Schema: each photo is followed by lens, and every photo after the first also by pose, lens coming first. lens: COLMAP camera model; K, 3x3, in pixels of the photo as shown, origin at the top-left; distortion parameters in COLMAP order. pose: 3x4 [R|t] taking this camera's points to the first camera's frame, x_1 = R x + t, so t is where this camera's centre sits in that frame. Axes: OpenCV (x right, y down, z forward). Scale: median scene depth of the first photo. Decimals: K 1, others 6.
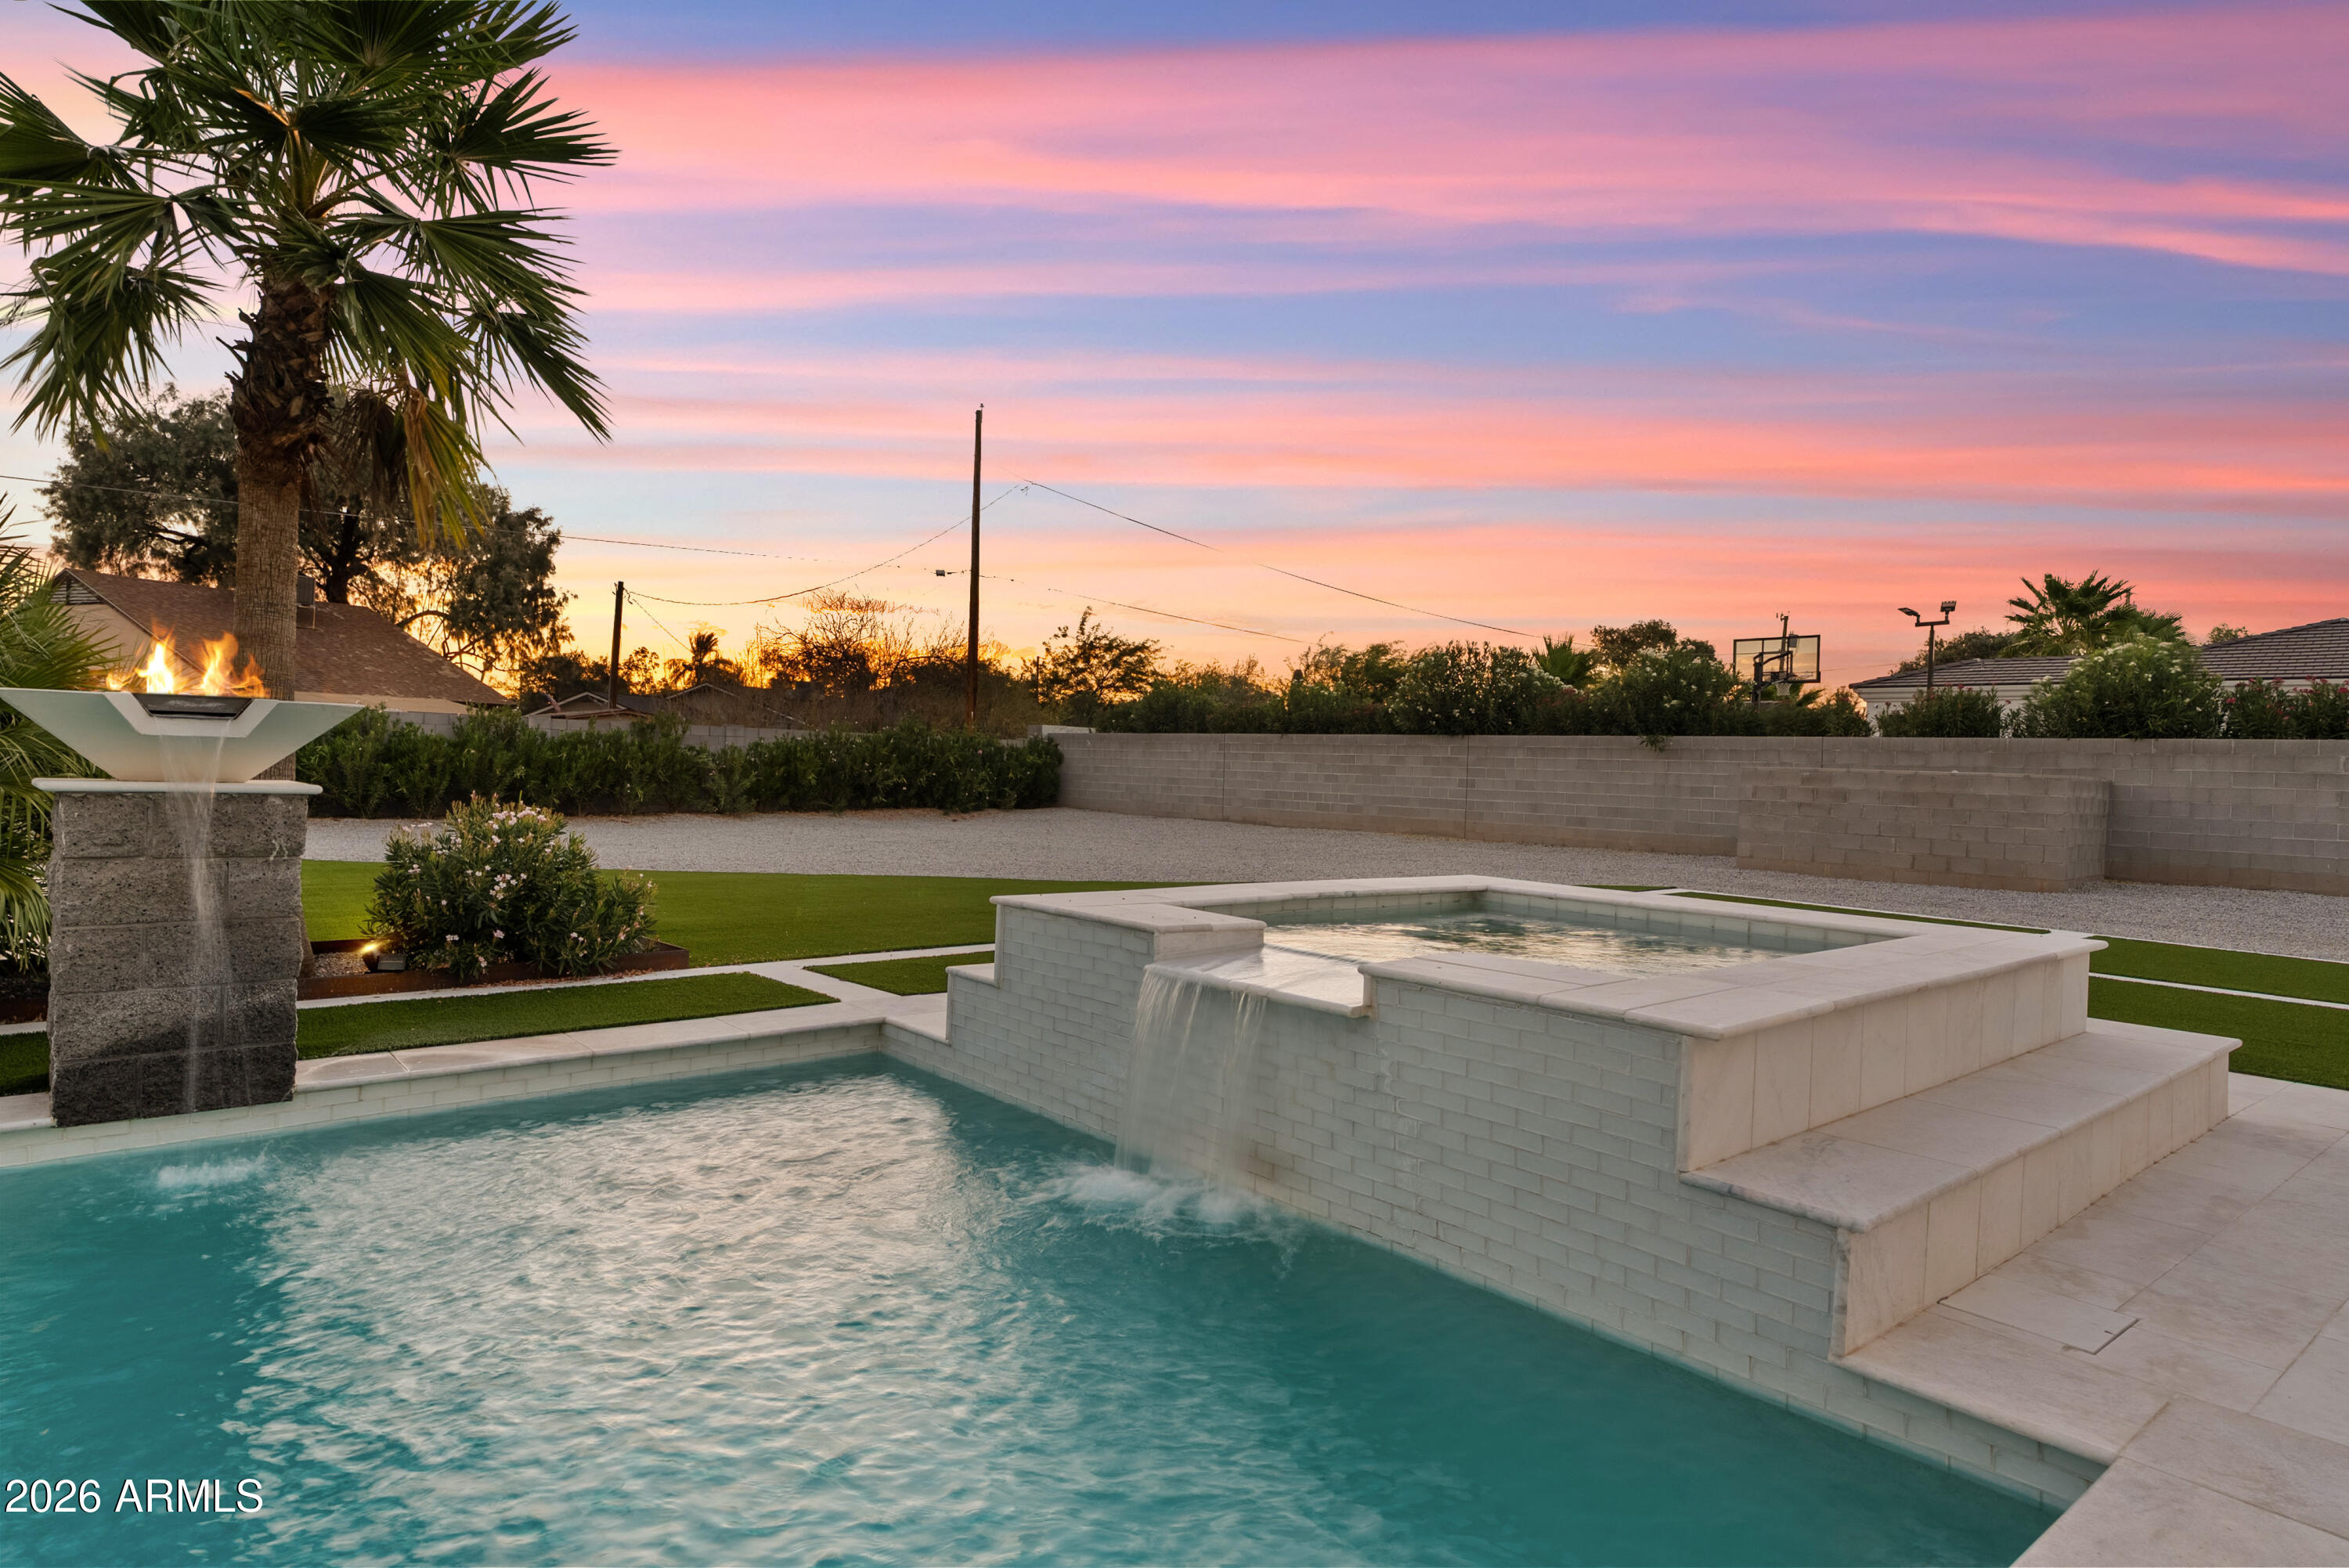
lens RADIAL K [[1287.7, 0, 1174.5], [0, 1287.7, 784.0], [0, 0, 1]] dist [-0.010800, -0.000839]
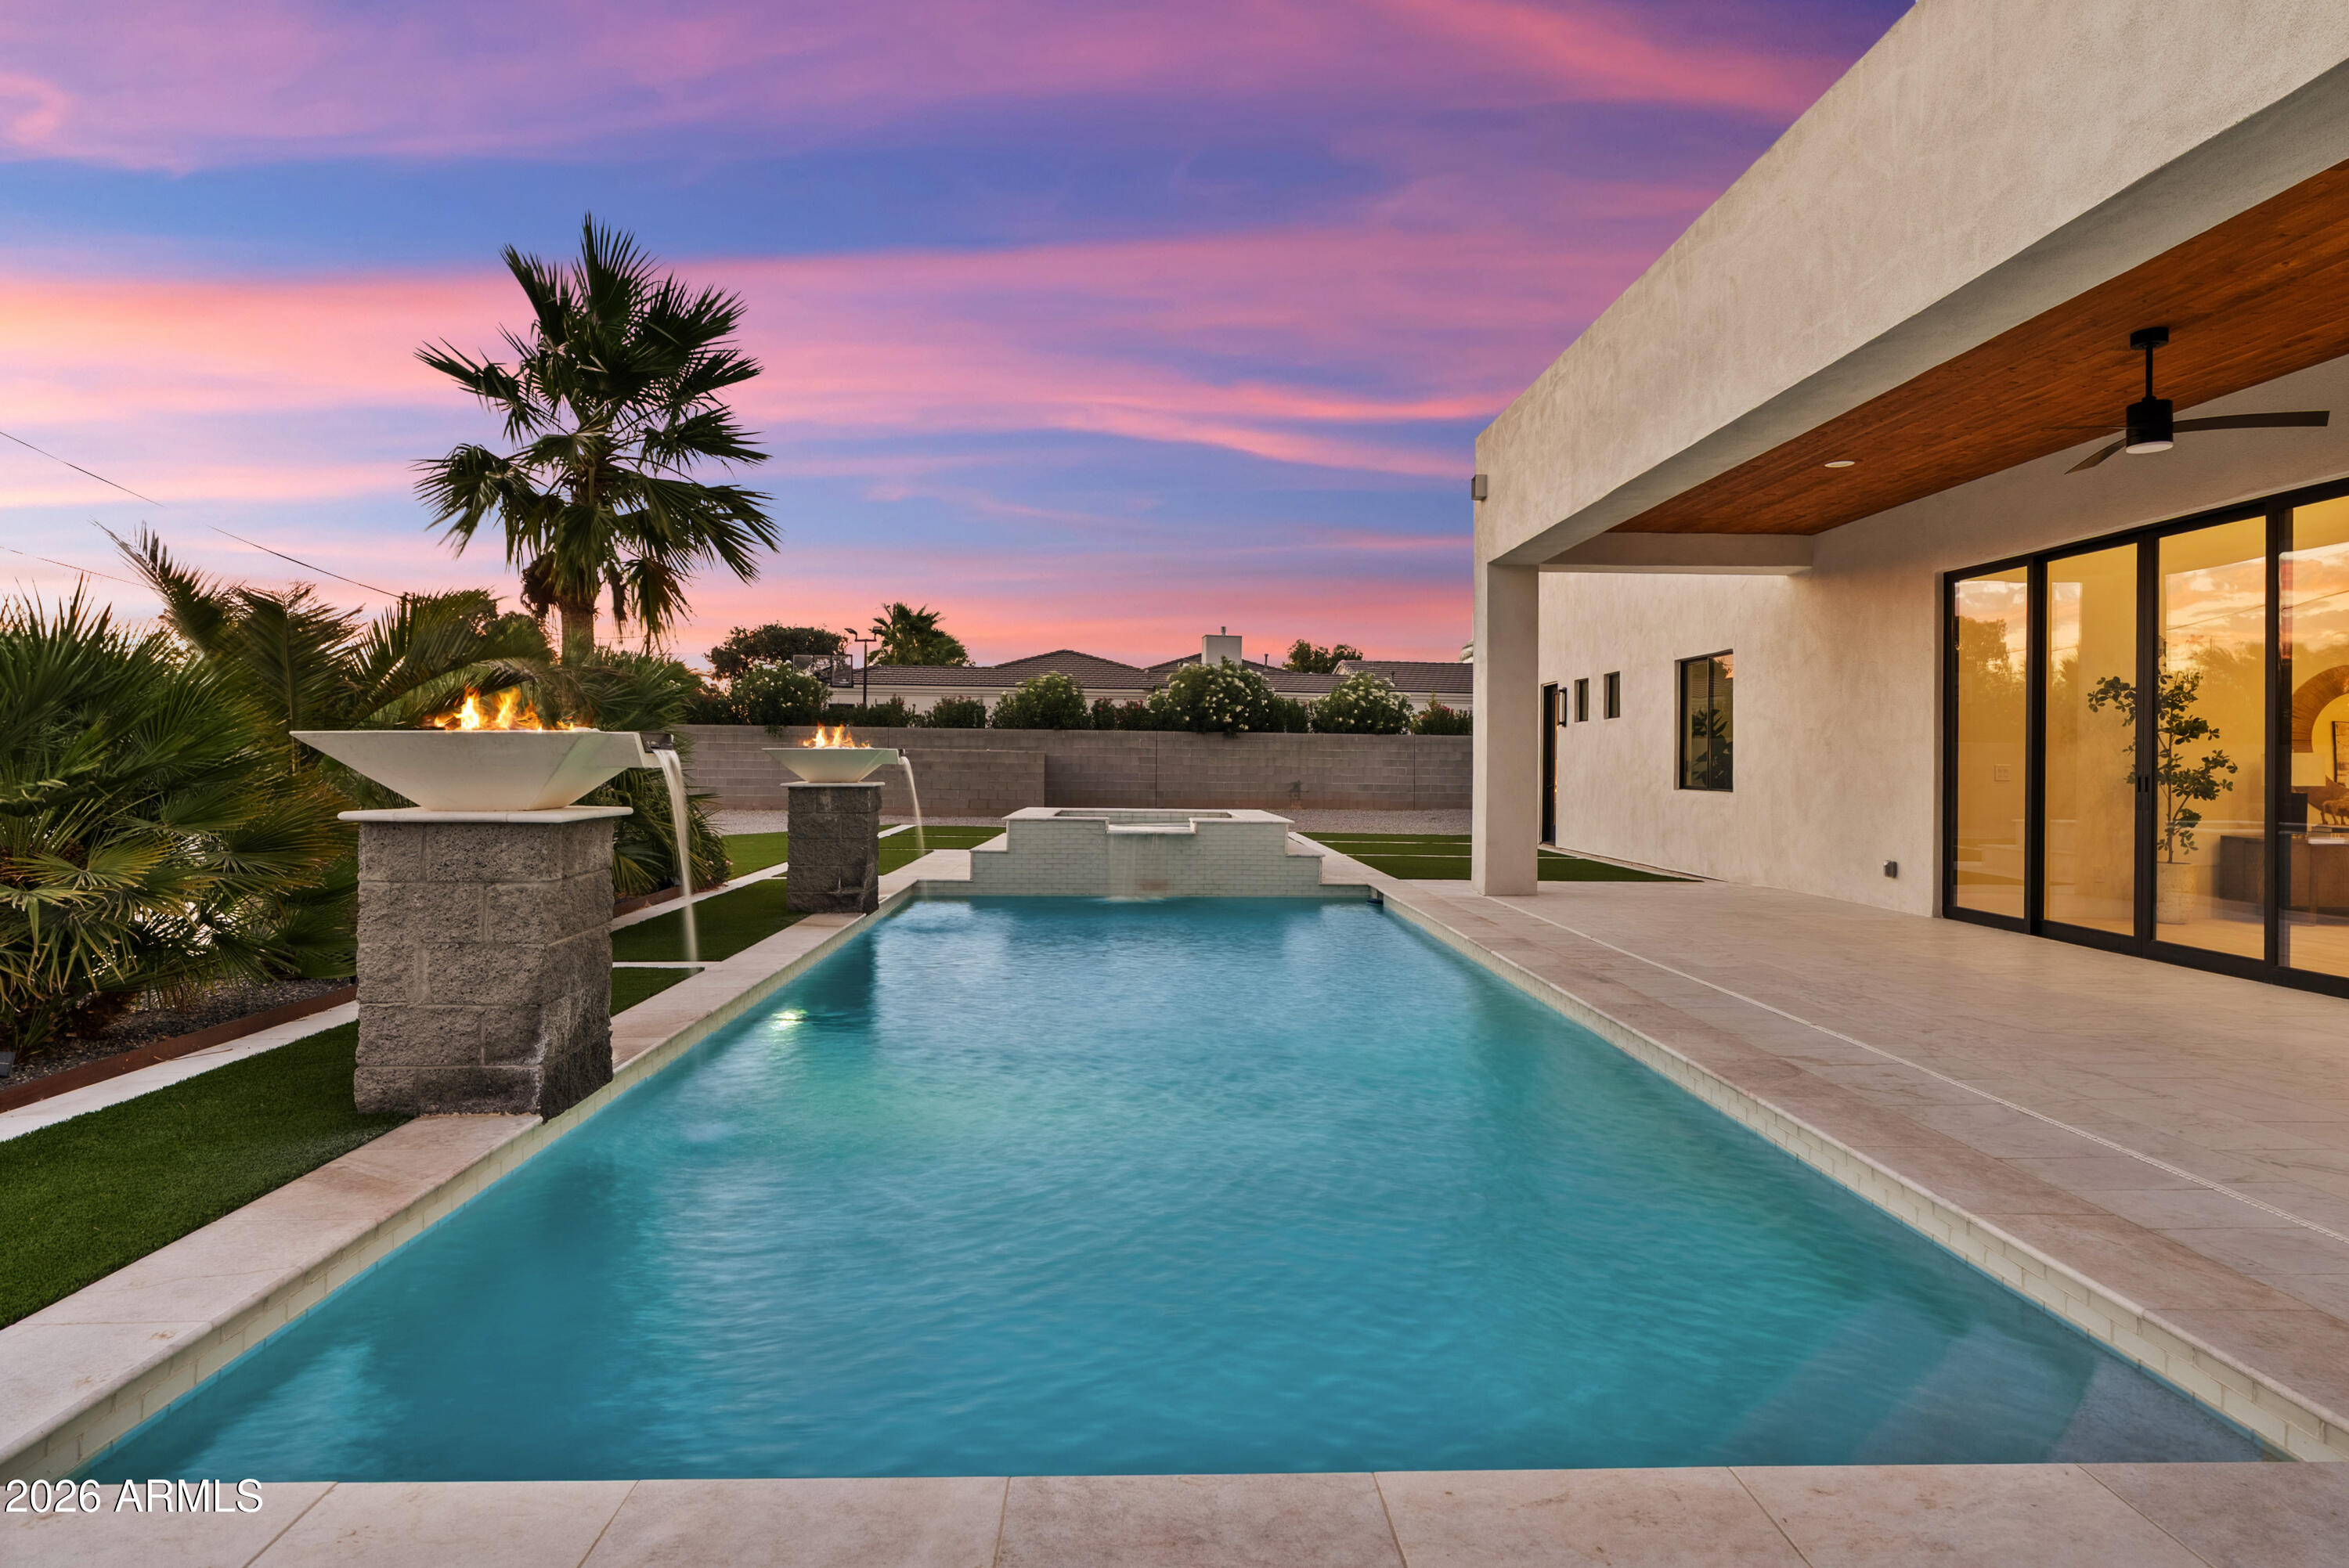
lens RADIAL K [[1317.7, 0, 1174.5], [0, 1317.7, 784.0], [0, 0, 1]] dist [-0.001072, -0.000210]
pose [[0.607086, -0.037218, 0.793764, -0.384880], [0.018407, 0.999293, 0.032777, -0.010420], [-0.794423, -0.005288, 0.607342, -0.160601]]
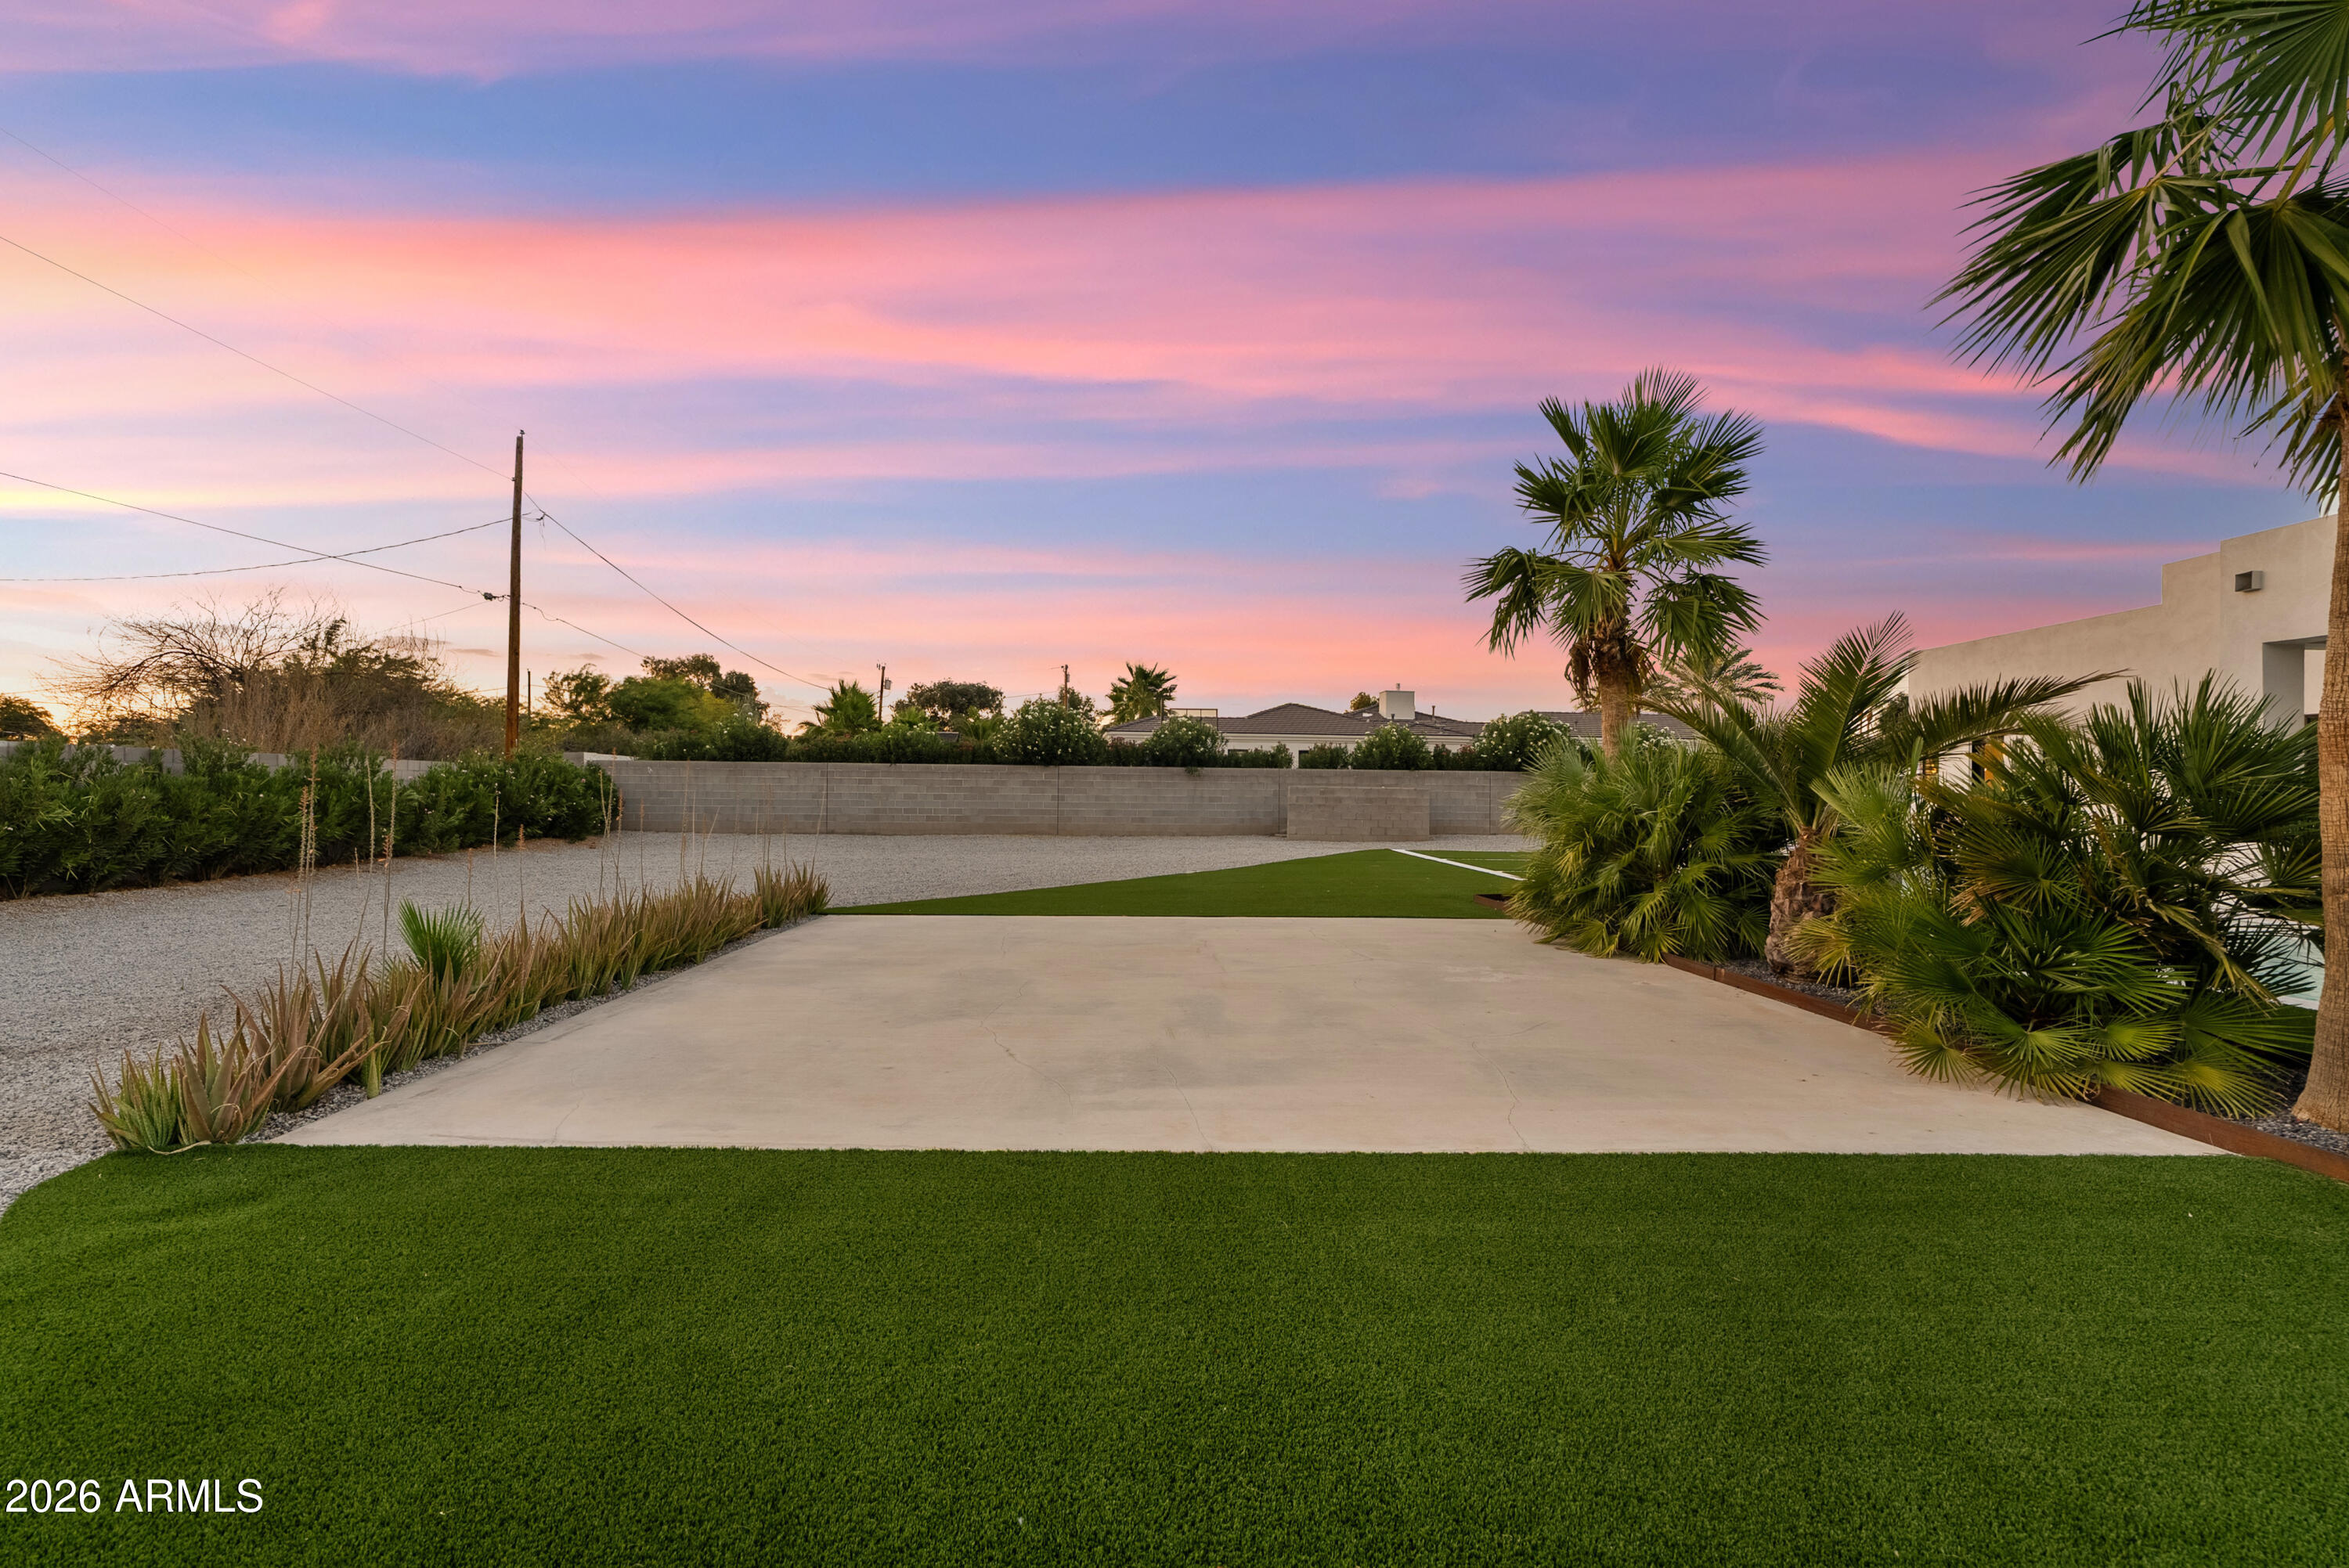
lens RADIAL K [[1084.0, 0, 1152.0], [0, 1084.0, 785.3], [0, 0, 1]] dist [-0.018185, 0.006283]
pose [[0.623823, -0.020099, 0.781307, -0.608666], [0.020037, 0.999752, 0.009720, -0.022629], [-0.781309, 0.009591, 0.624071, 0.114247]]
